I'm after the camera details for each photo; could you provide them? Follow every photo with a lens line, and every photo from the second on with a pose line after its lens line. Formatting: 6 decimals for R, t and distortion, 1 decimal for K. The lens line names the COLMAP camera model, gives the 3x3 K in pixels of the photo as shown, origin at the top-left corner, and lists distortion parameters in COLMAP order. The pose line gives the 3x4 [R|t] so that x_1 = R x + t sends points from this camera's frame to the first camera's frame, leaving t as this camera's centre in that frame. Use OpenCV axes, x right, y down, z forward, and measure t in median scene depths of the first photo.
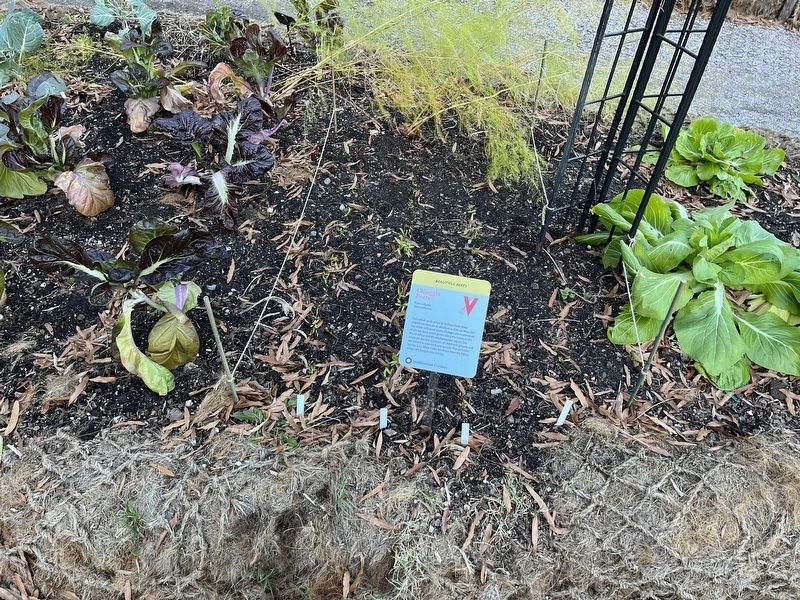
lens RADIAL K [[613.9, 0, 399.2], [0, 613.9, 293.6], [0, 0, 1]] dist [0.037195, -0.065058]
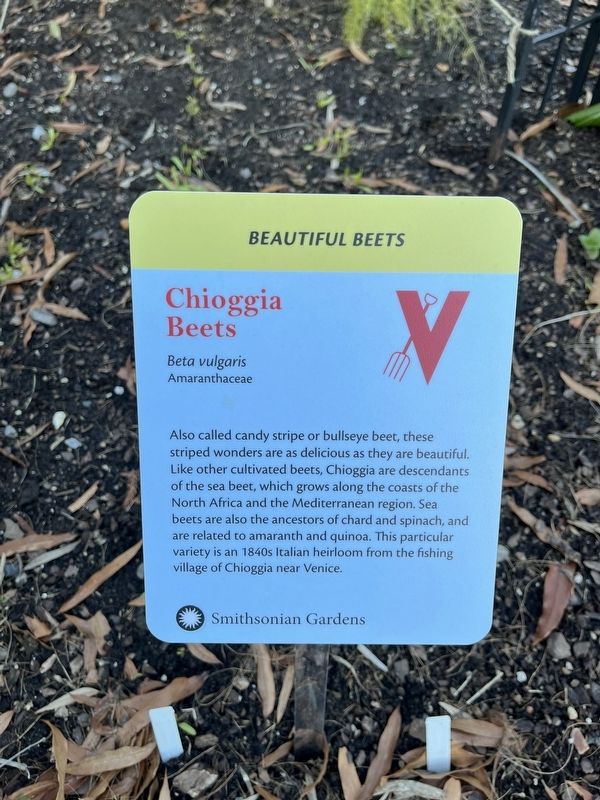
lens RADIAL K [[613.9, 0, 314.6], [0, 613.9, 400.3], [0, 0, 1]] dist [0.037195, -0.065058]
pose [[0.982520, -0.170691, 0.074287, 0.040635], [0.155662, 0.972182, 0.175016, -0.000041], [-0.102094, -0.160393, 0.981759, 0.561113]]
